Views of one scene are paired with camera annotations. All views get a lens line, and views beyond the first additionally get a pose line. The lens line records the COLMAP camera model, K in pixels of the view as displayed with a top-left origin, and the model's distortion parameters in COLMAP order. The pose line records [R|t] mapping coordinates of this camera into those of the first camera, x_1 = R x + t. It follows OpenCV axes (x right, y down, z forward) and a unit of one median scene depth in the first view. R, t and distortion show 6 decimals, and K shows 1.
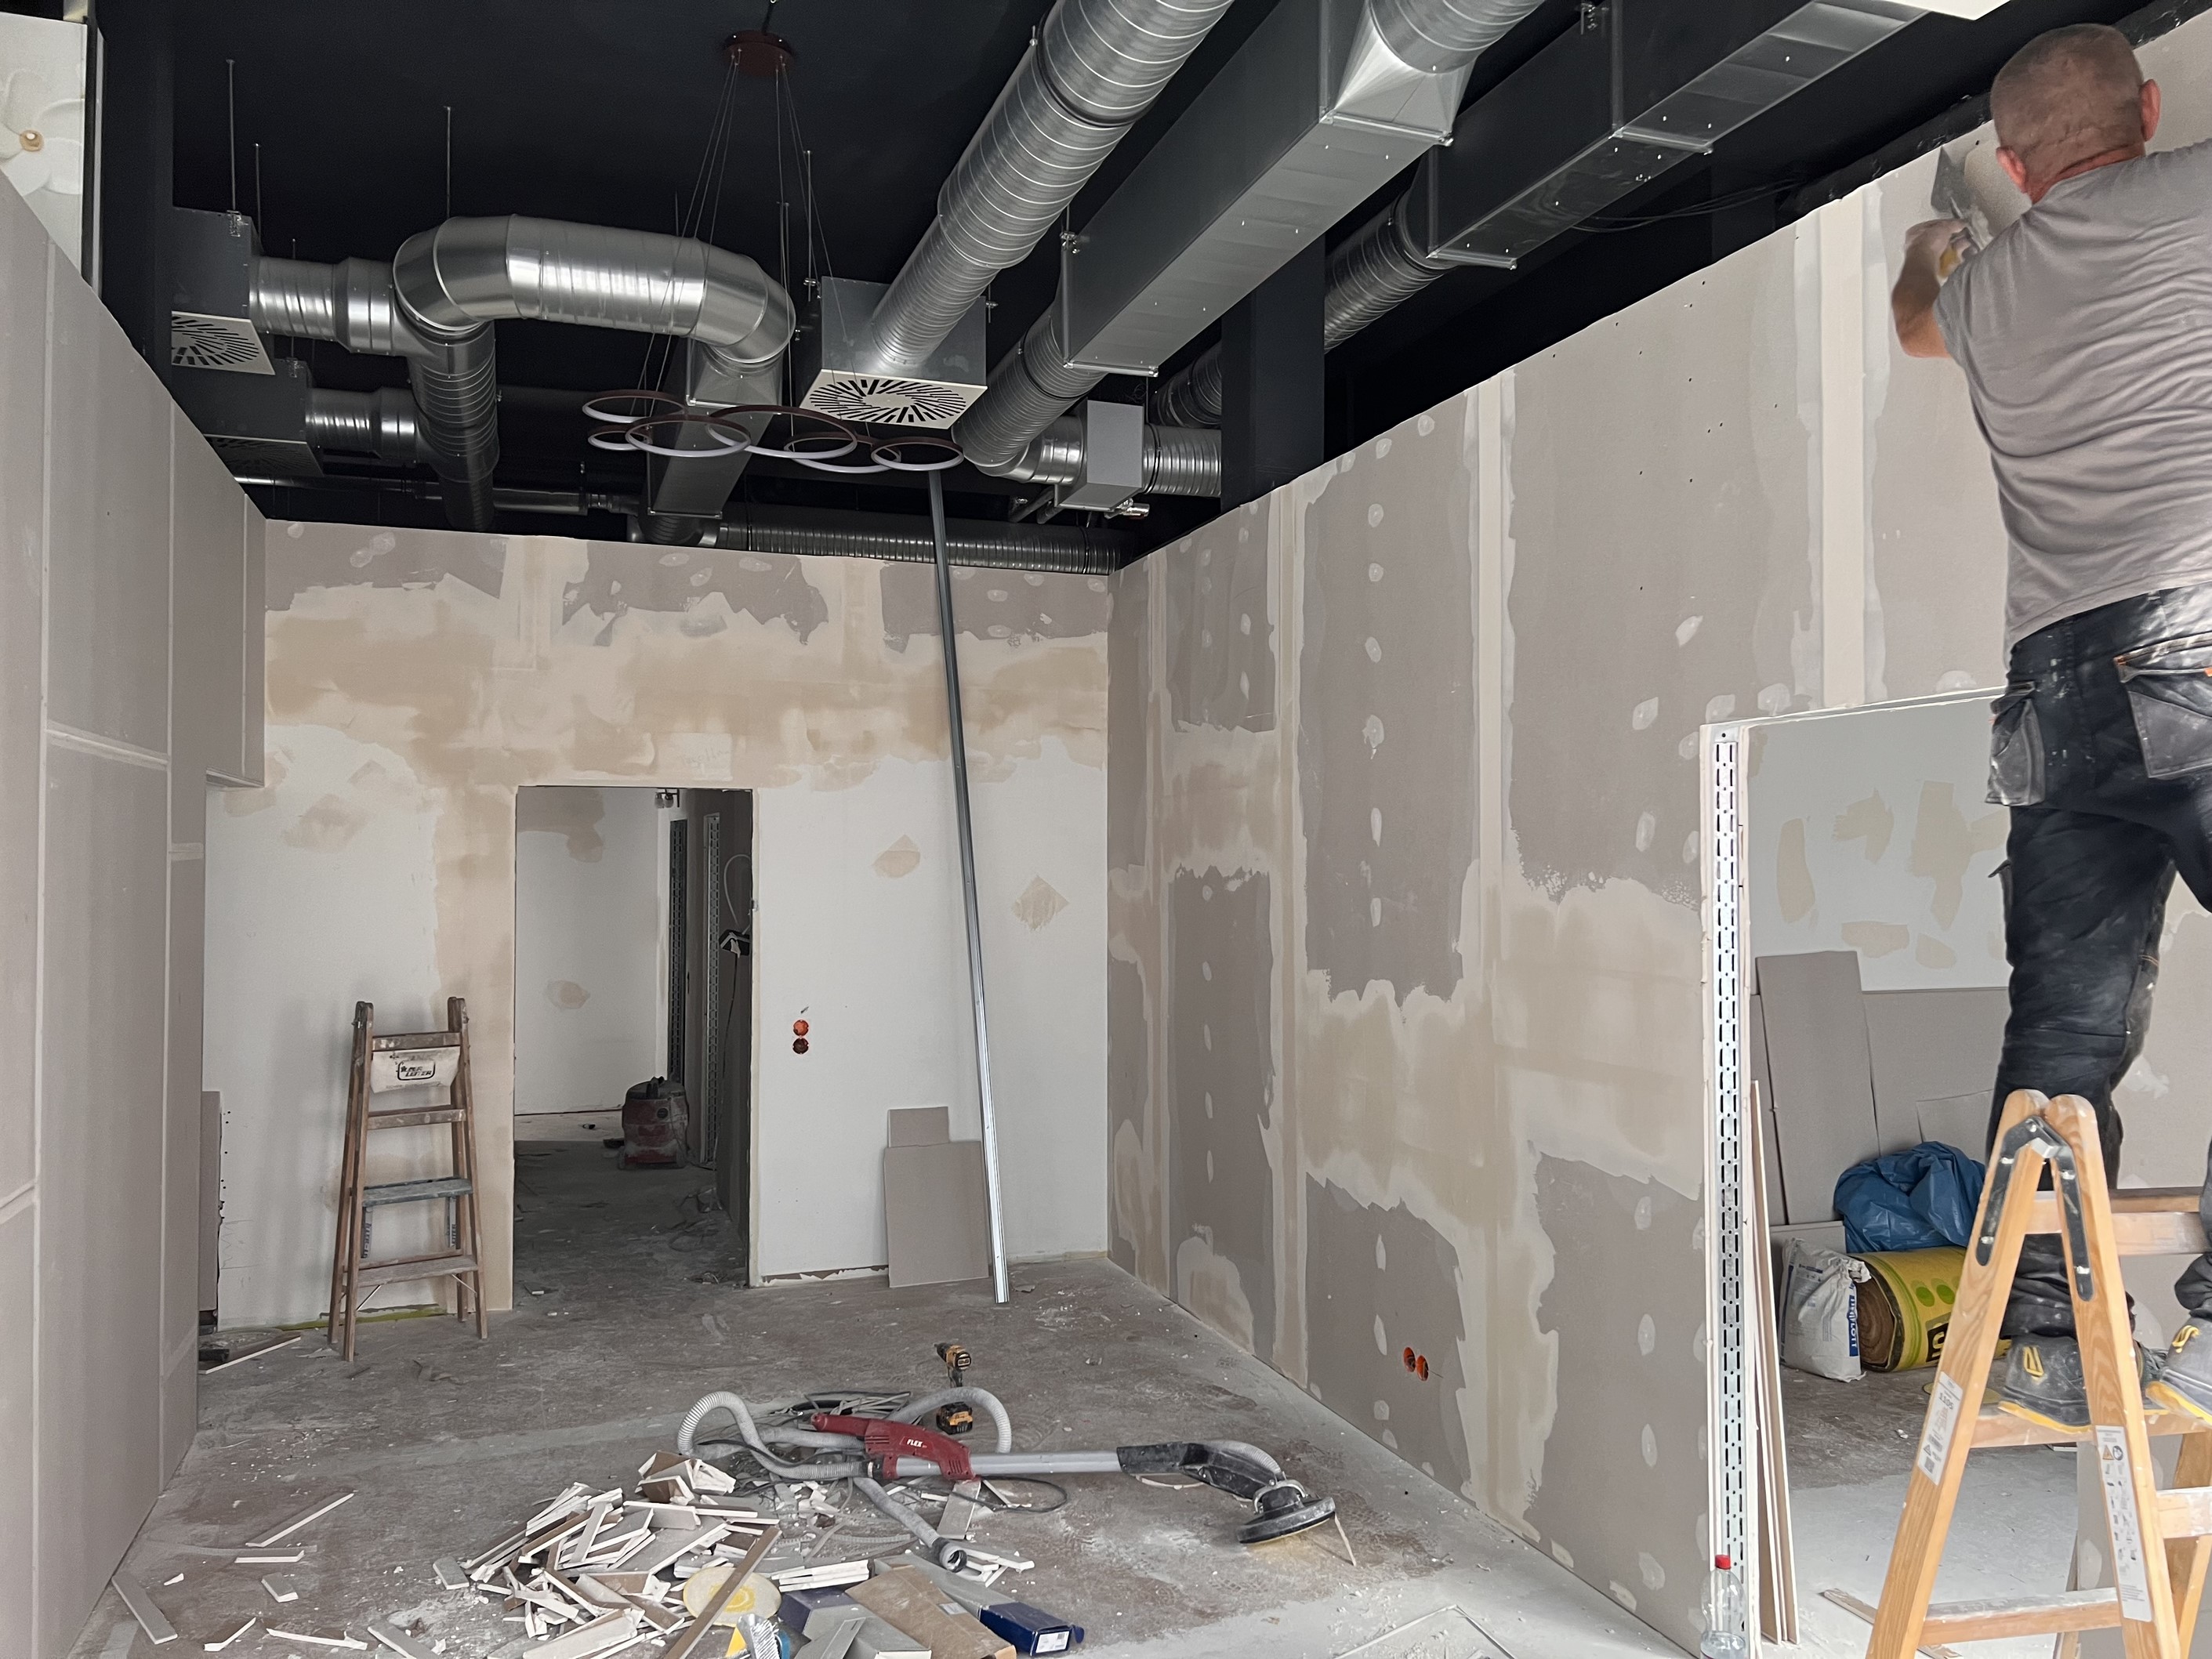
lens RADIAL K [[1661.9, 0, 1128.3], [0, 1661.9, 829.1], [0, 0, 1]] dist [0.065006, -0.066168]
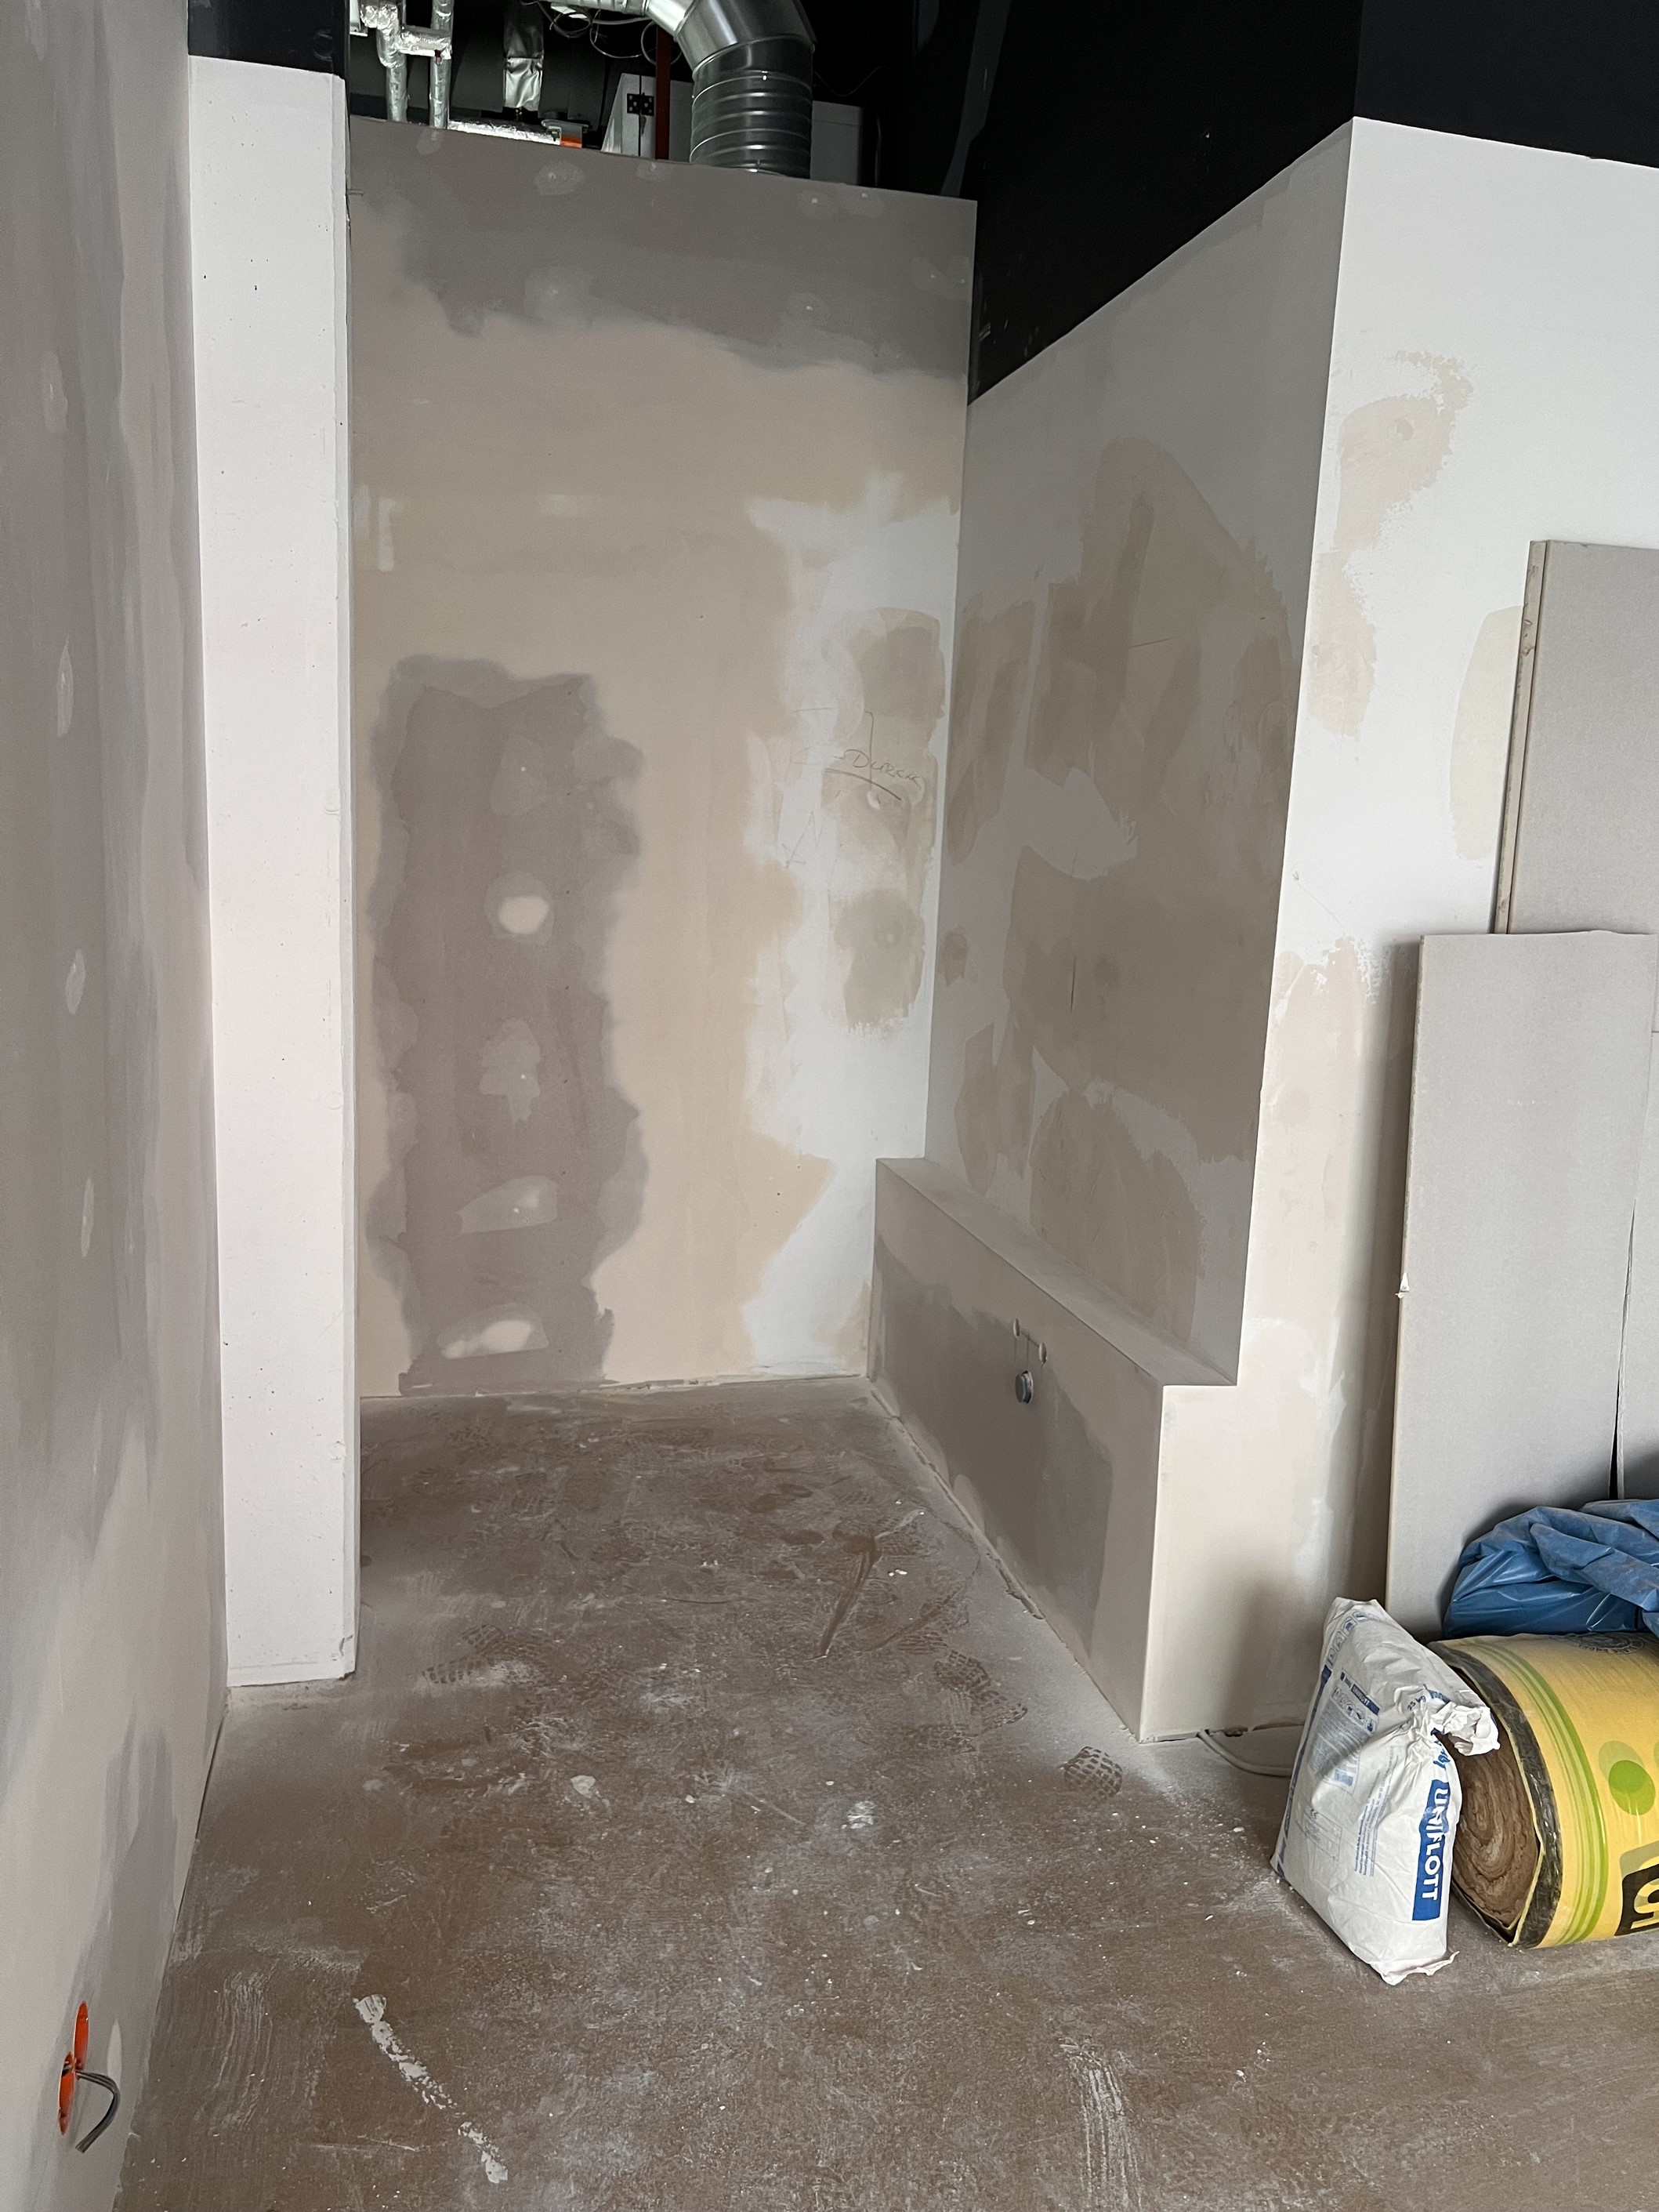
lens RADIAL K [[1661.9, 0, 840.5], [0, 1661.9, 1109.7], [0, 0, 1]] dist [0.065006, -0.066168]
pose [[0.991029, 0.056906, -0.120925, 0.350642], [-0.030113, 0.976631, 0.212803, 0.038686], [0.130209, -0.207252, 0.969583, 0.665515]]
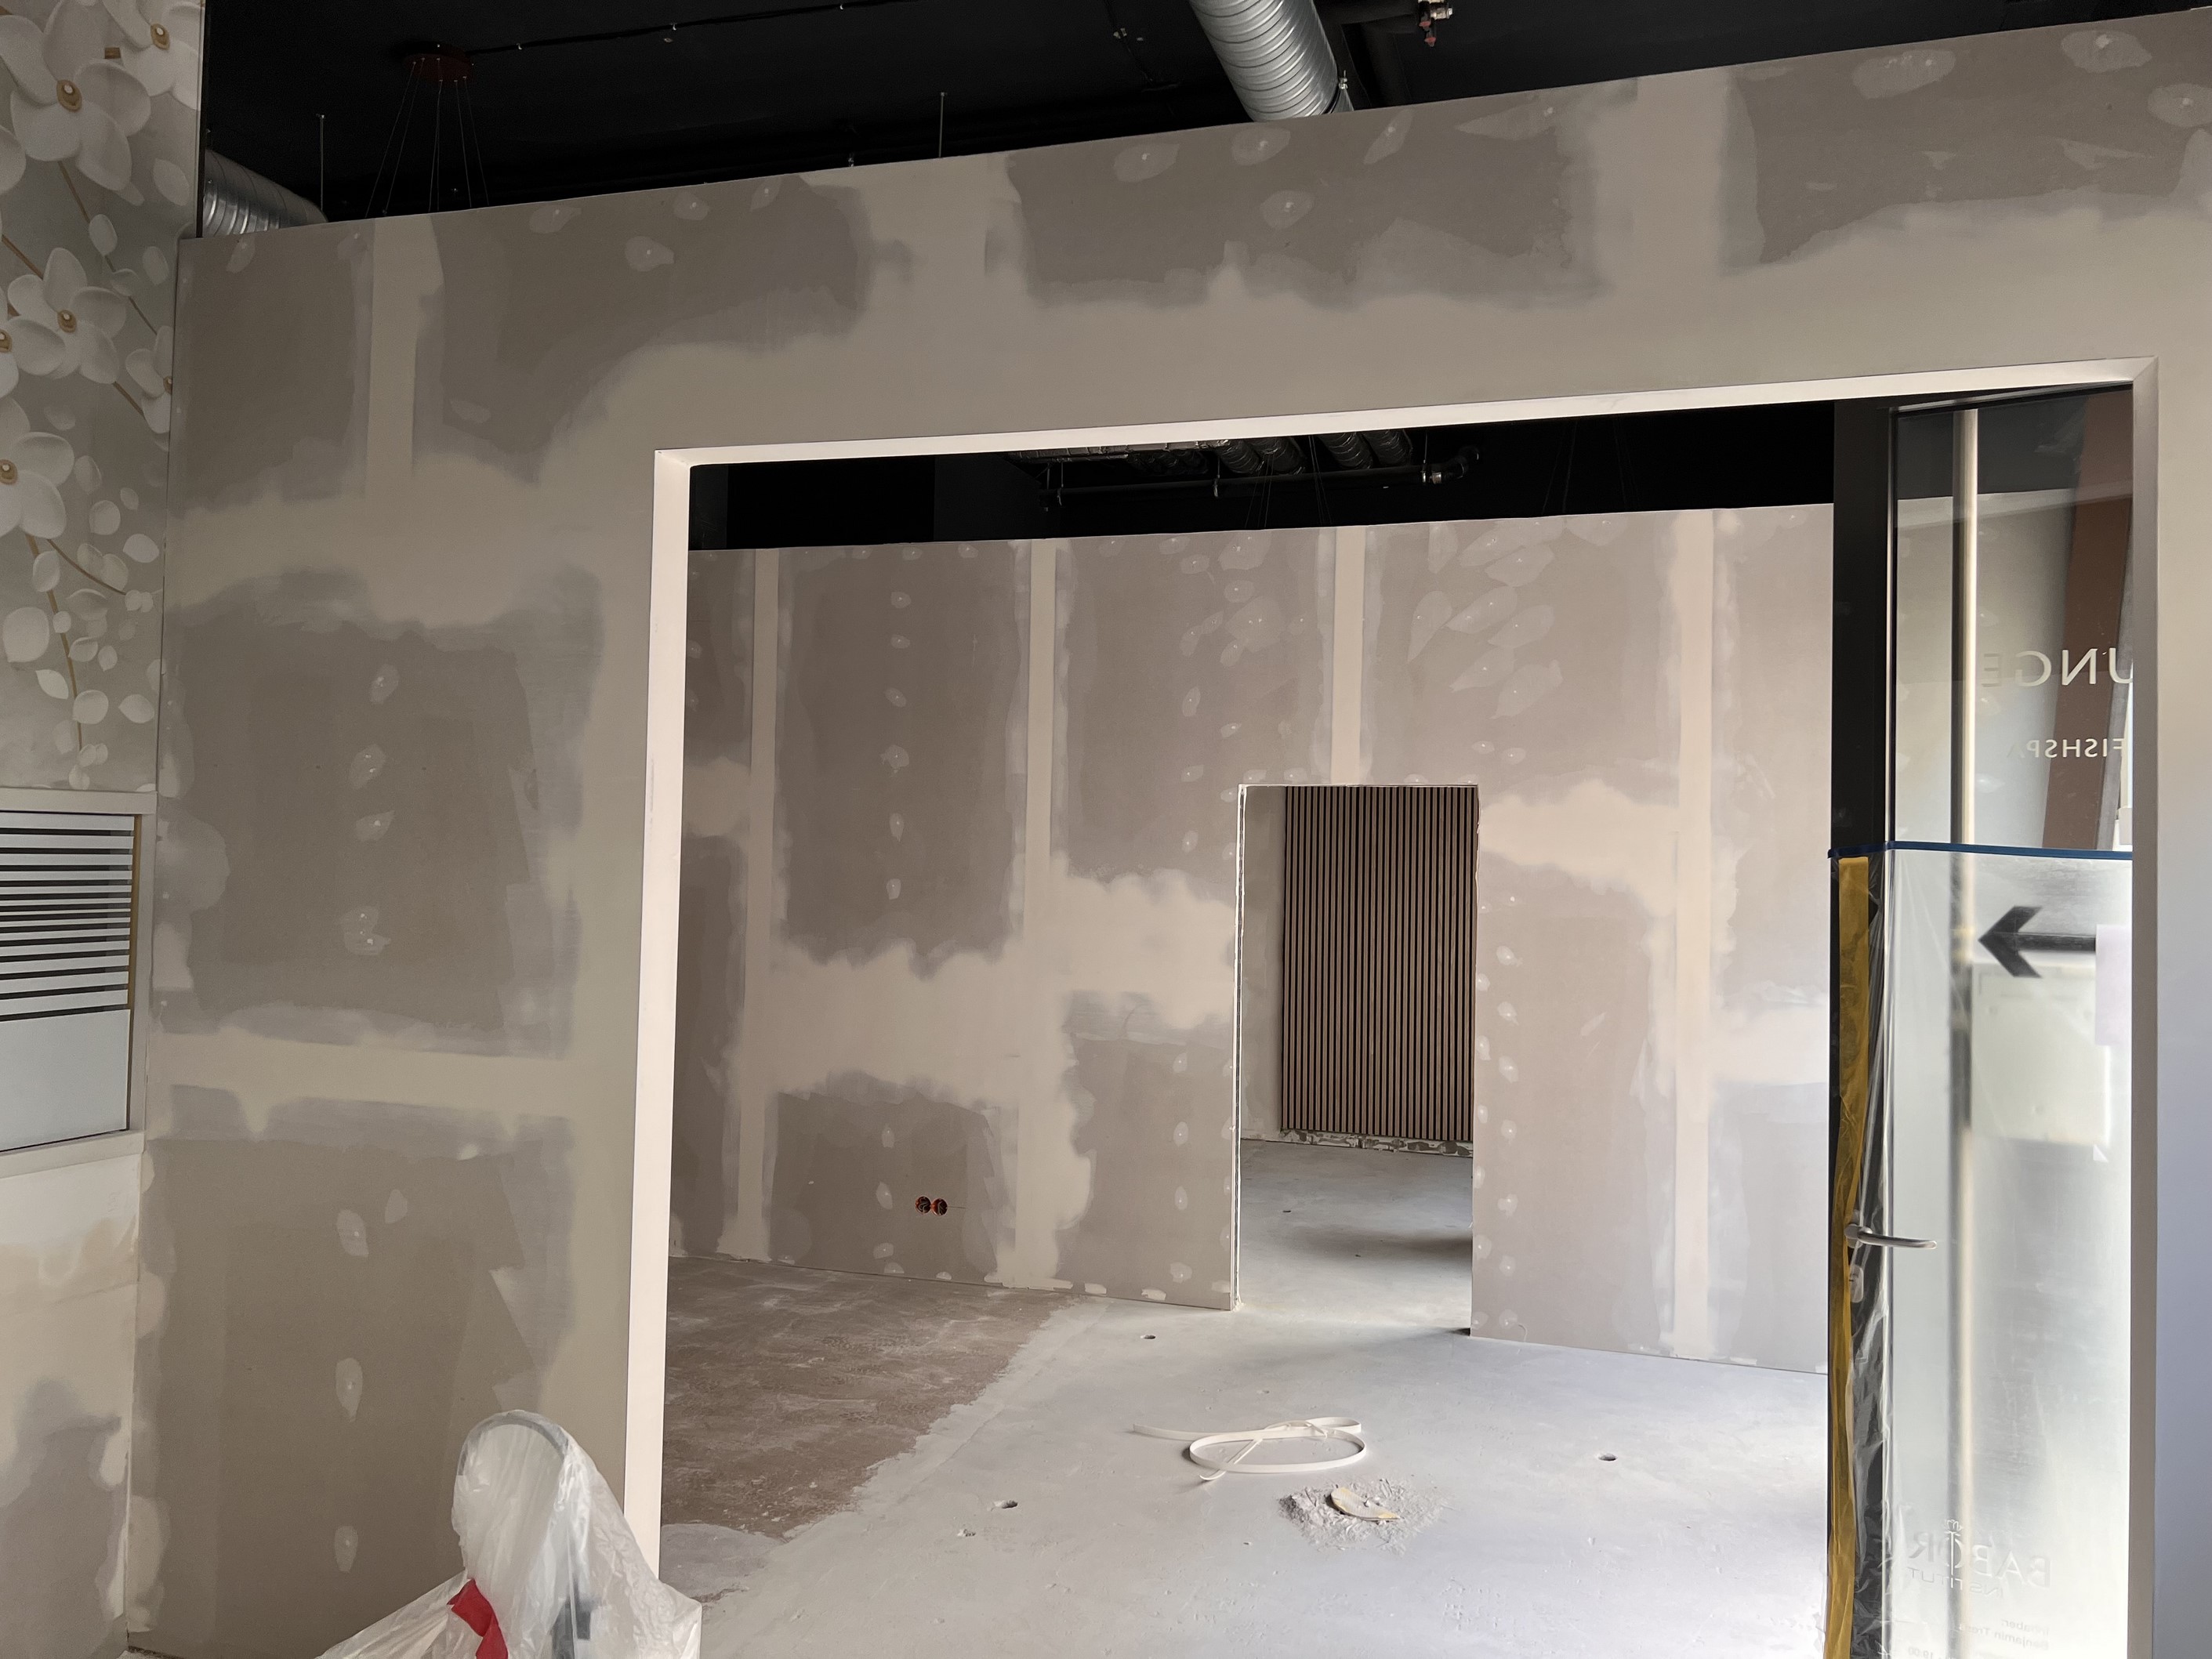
lens RADIAL K [[1661.9, 0, 1105.0], [0, 1661.9, 807.0], [0, 0, 1]] dist [0.065006, -0.066168]
pose [[0.602395, 0.040154, 0.797188, -0.770805], [-0.038988, 0.999022, -0.020859, 0.003537], [-0.797246, -0.018515, 0.603371, 0.029094]]
